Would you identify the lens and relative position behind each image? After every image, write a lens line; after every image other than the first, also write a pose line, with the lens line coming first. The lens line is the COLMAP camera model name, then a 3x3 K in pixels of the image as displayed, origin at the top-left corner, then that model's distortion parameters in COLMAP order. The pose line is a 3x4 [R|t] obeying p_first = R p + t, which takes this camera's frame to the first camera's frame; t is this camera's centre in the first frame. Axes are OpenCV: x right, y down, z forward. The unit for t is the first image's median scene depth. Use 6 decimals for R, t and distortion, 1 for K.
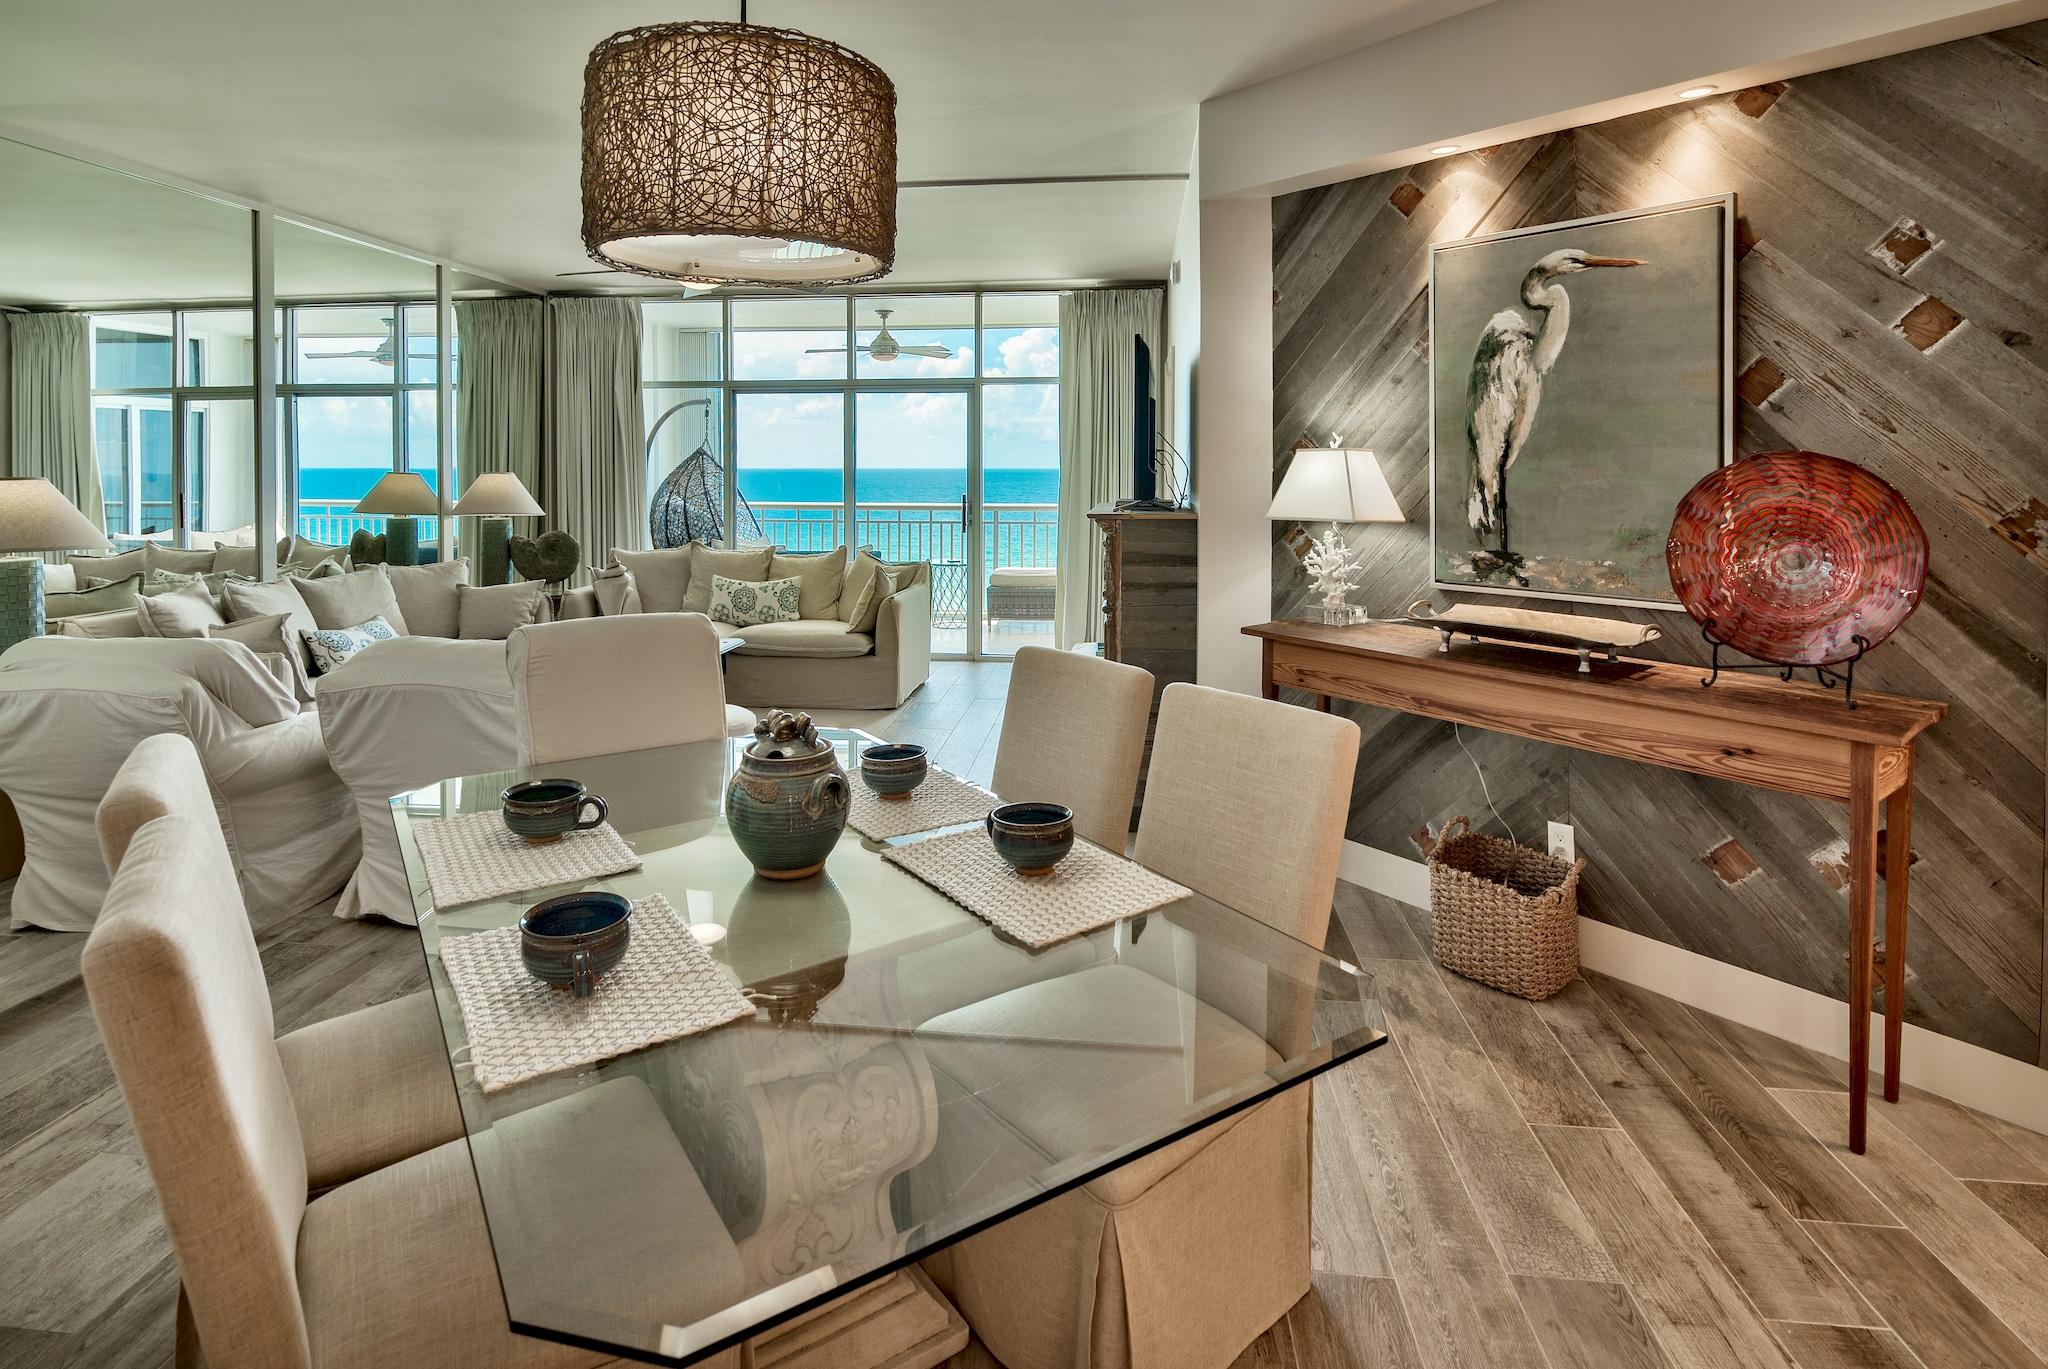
lens RADIAL K [[1039.5, 0, 1021.7], [0, 1039.5, 491.6], [0, 0, 1]] dist [0.000200, 0.000596]
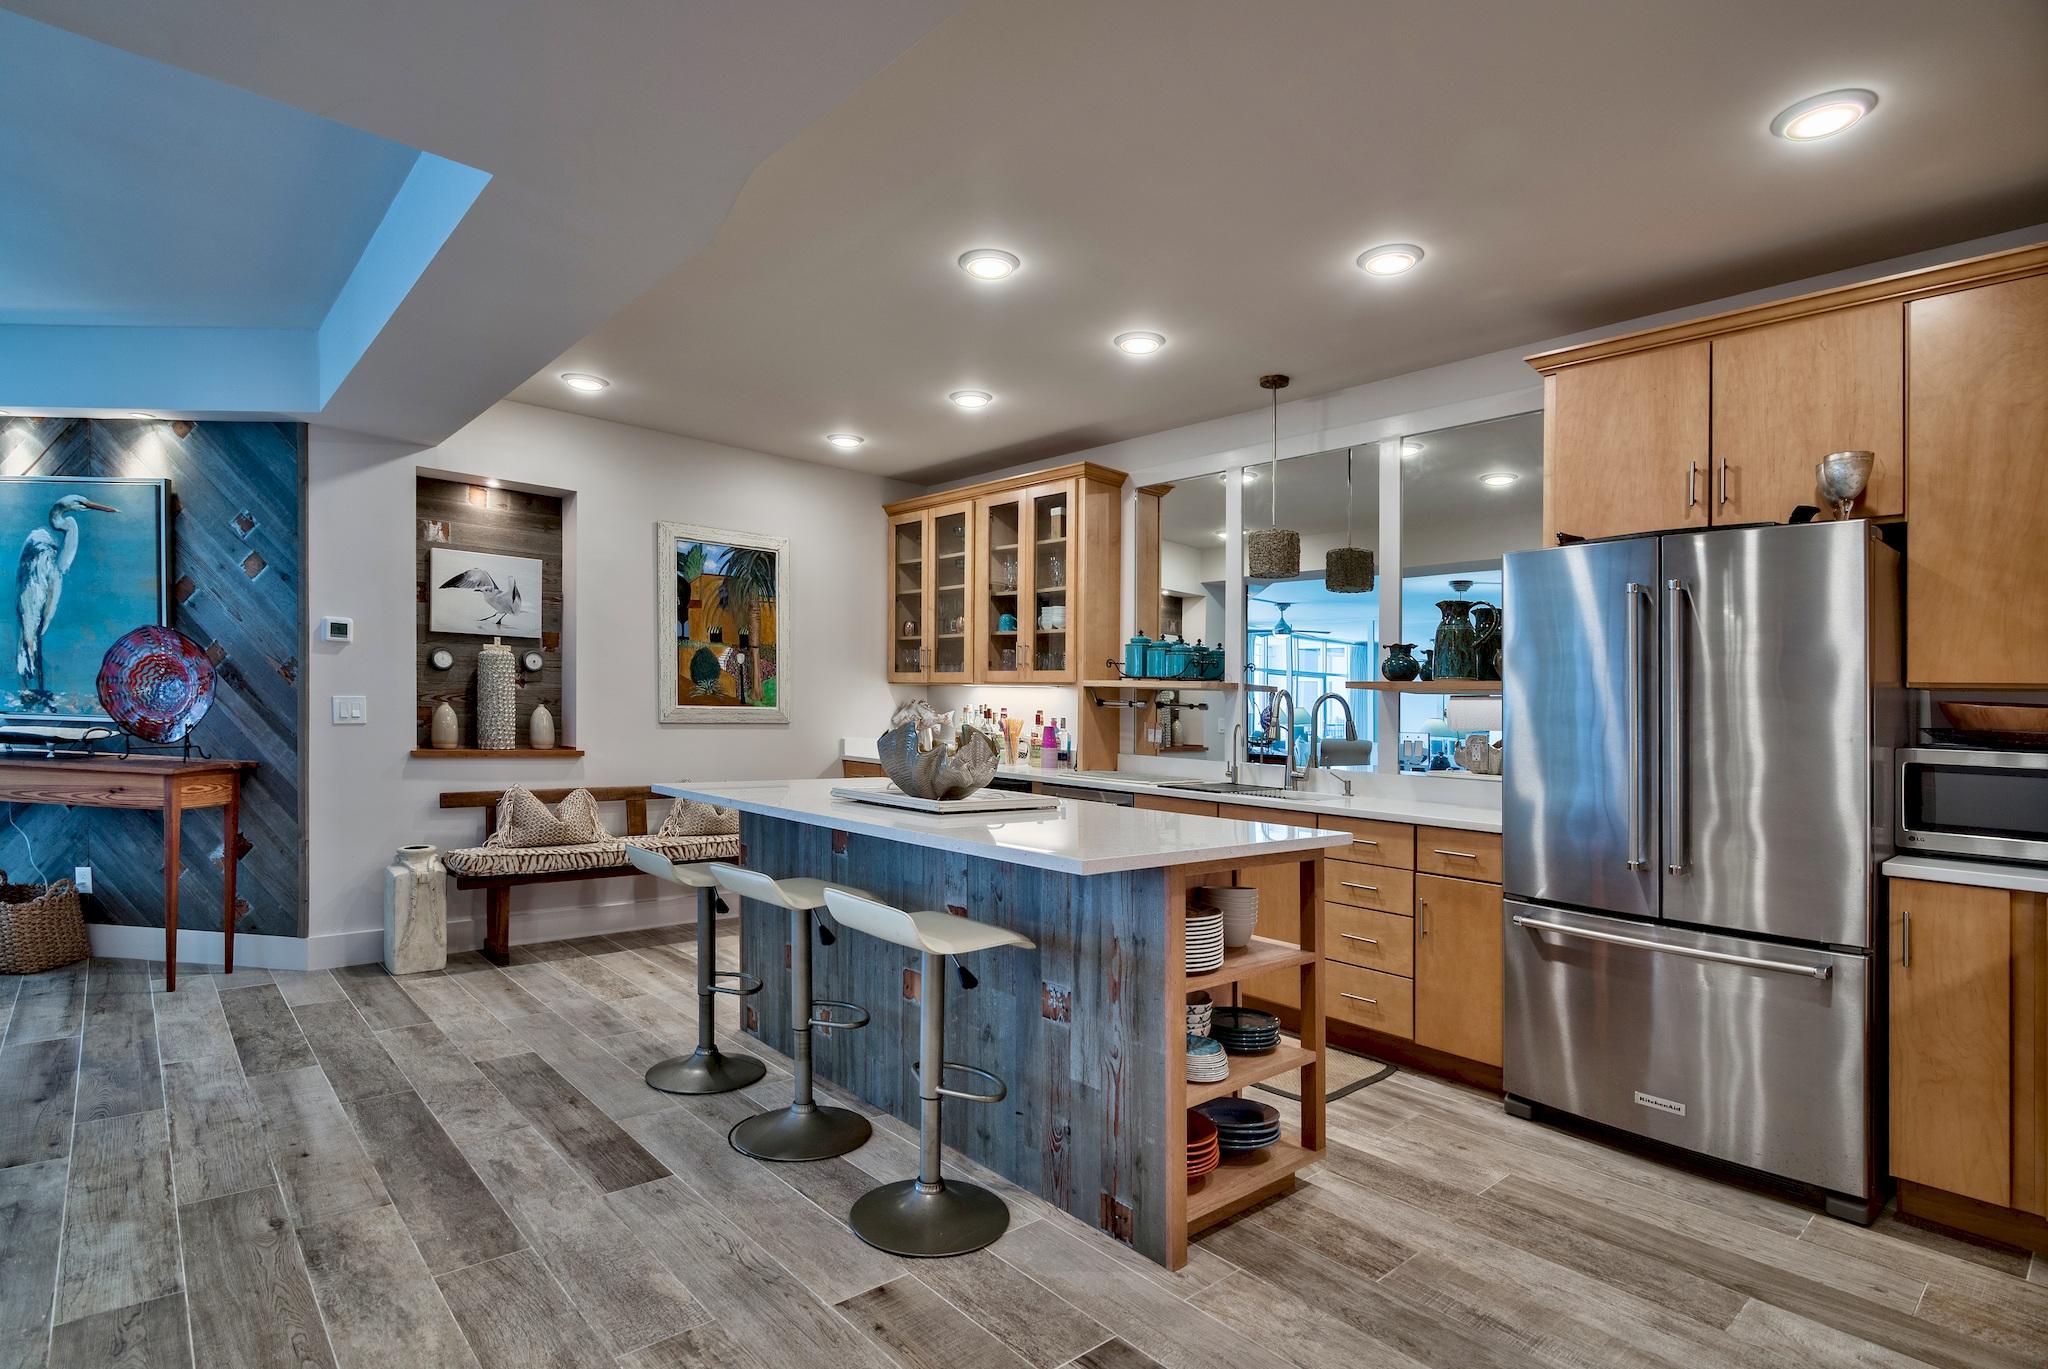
lens RADIAL K [[1022.3, 0, 1023.0], [0, 1022.3, 731.1], [0, 0, 1]] dist [-0.002908, -0.000614]
pose [[0.693127, 0.004055, 0.720804, 0.389287], [-0.013447, 0.999883, 0.007305, 0.087421], [-0.720690, -0.014756, 0.693100, -1.042329]]
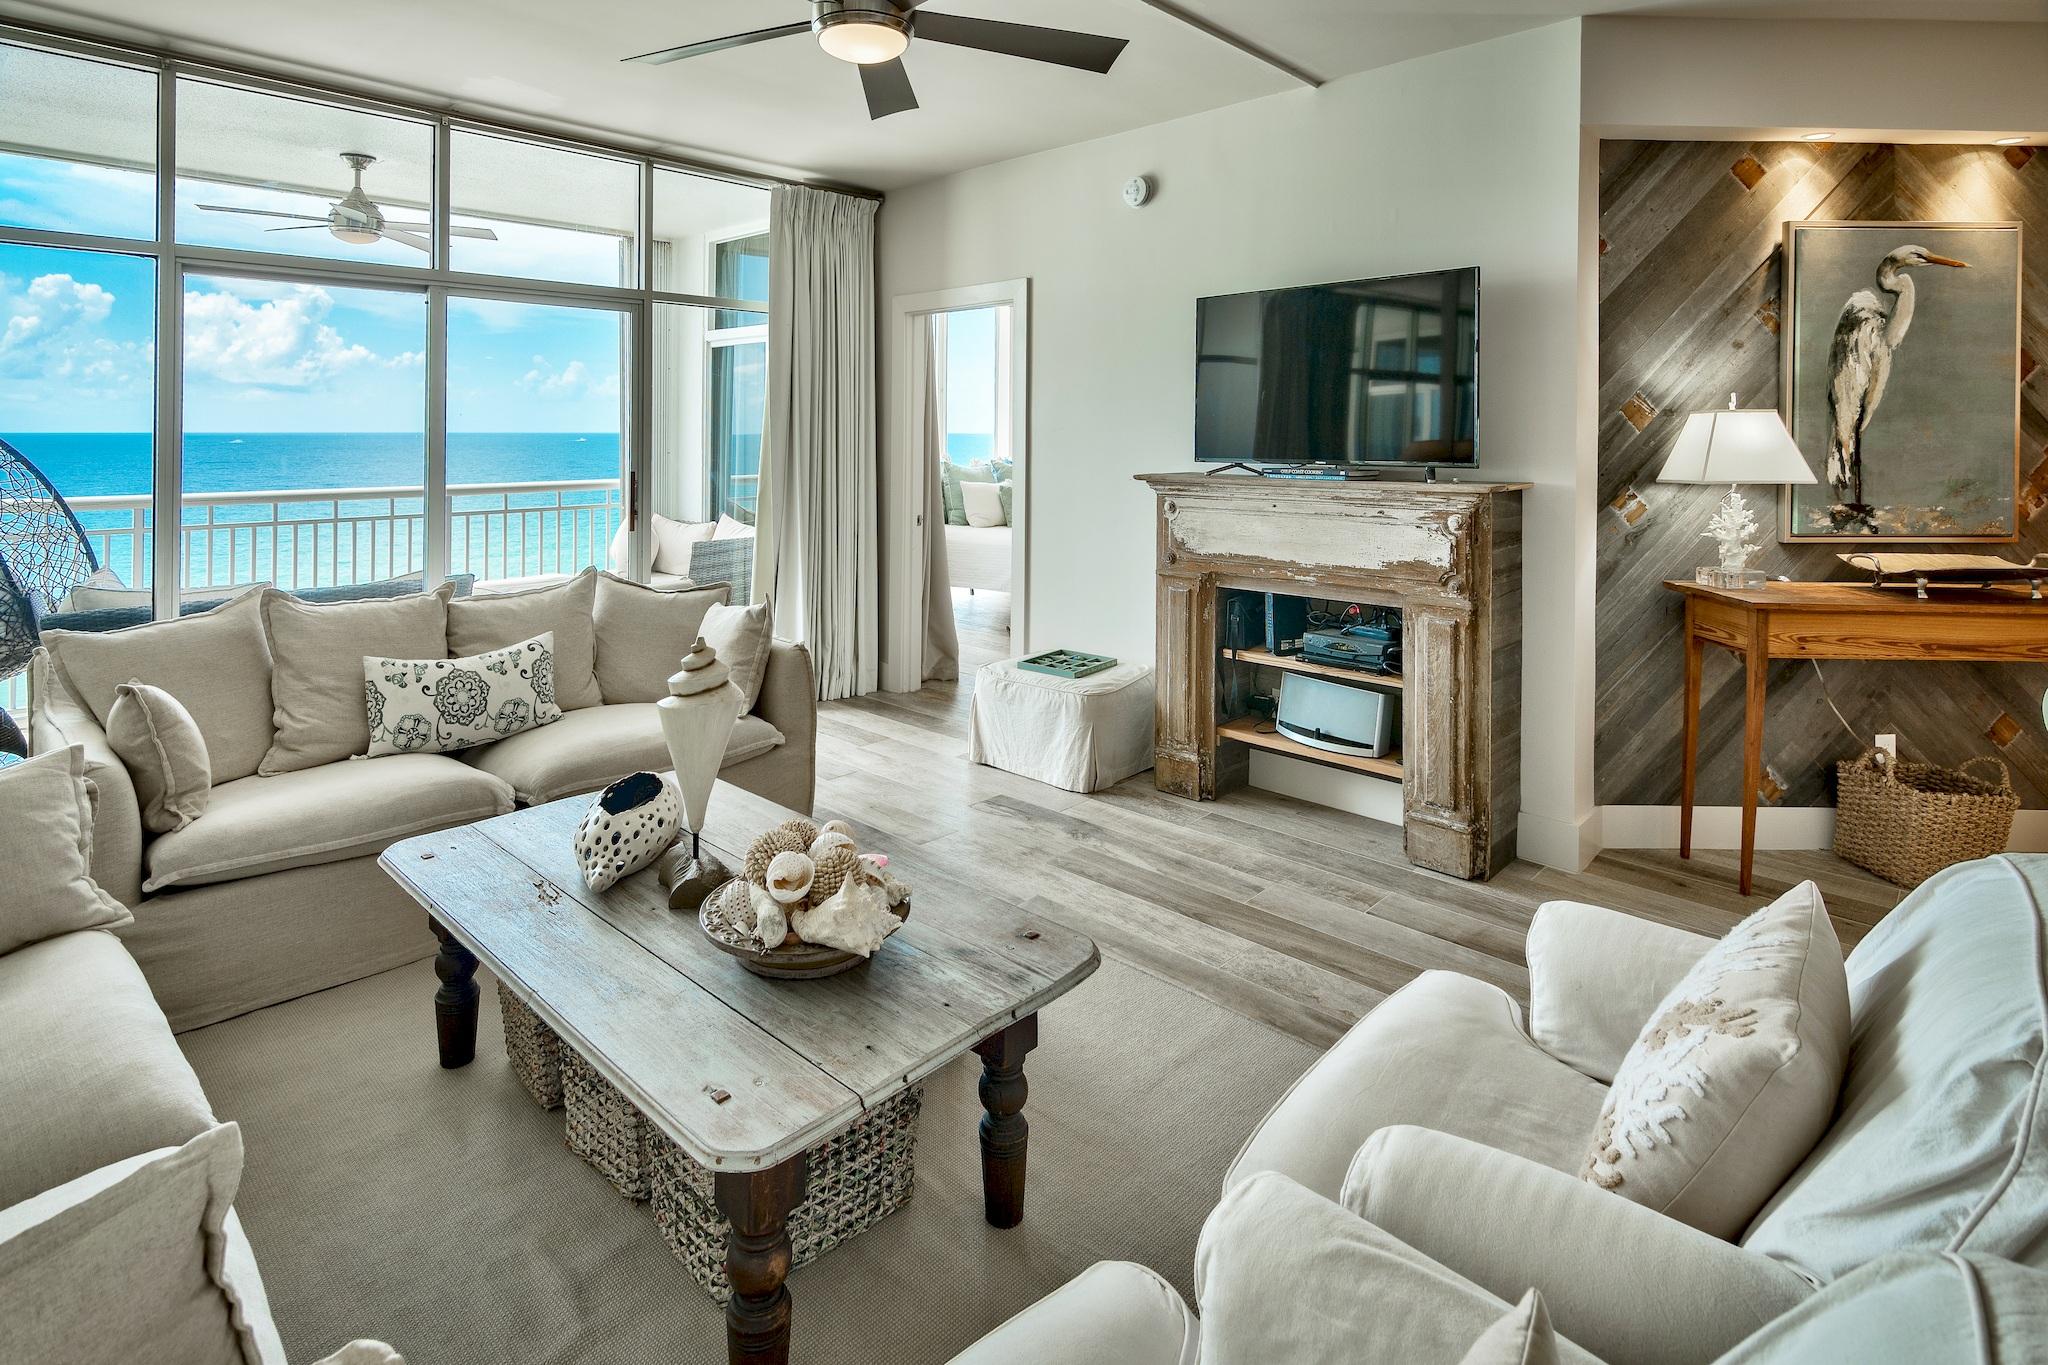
lens RADIAL K [[1065.5, 0, 1024.4], [0, 1065.5, 433.4], [0, 0, 1]] dist [-0.004602, -0.000604]
pose [[0.629452, 0.001853, 0.777037, -1.003649], [0.016029, 0.999753, -0.015368, -0.015719], [-0.776874, 0.022128, 0.629267, 0.982143]]
